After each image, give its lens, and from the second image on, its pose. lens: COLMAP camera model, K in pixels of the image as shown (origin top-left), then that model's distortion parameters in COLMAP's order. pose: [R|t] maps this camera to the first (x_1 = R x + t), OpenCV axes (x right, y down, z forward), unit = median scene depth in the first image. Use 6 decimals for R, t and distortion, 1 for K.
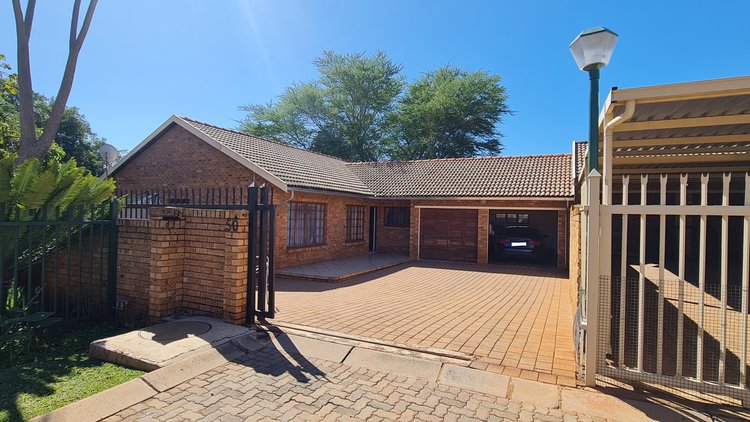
lens RADIAL K [[325.1, 0, 375.0], [0, 325.1, 211.0], [0, 0, 1]] dist [-0.000289, 0.000212]
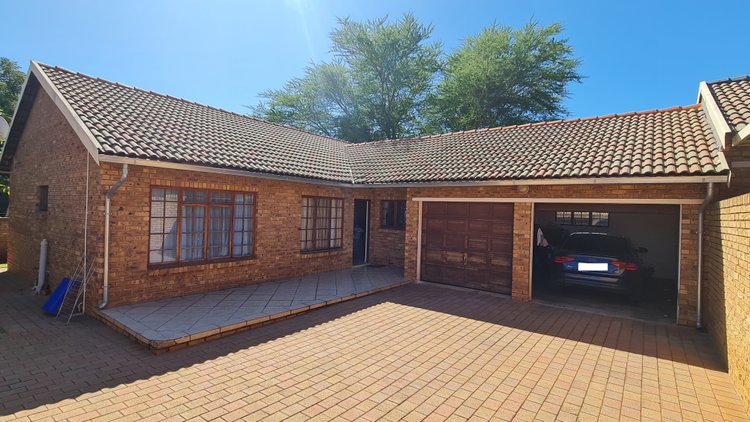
lens RADIAL K [[325.1, 0, 375.0], [0, 325.1, 211.0], [0, 0, 1]] dist [-0.000289, 0.000212]
pose [[0.985084, 0.006568, -0.171950, 0.166779], [-0.005542, 0.999964, 0.006442, 0.006546], [0.171986, -0.005393, 0.985085, 0.377429]]
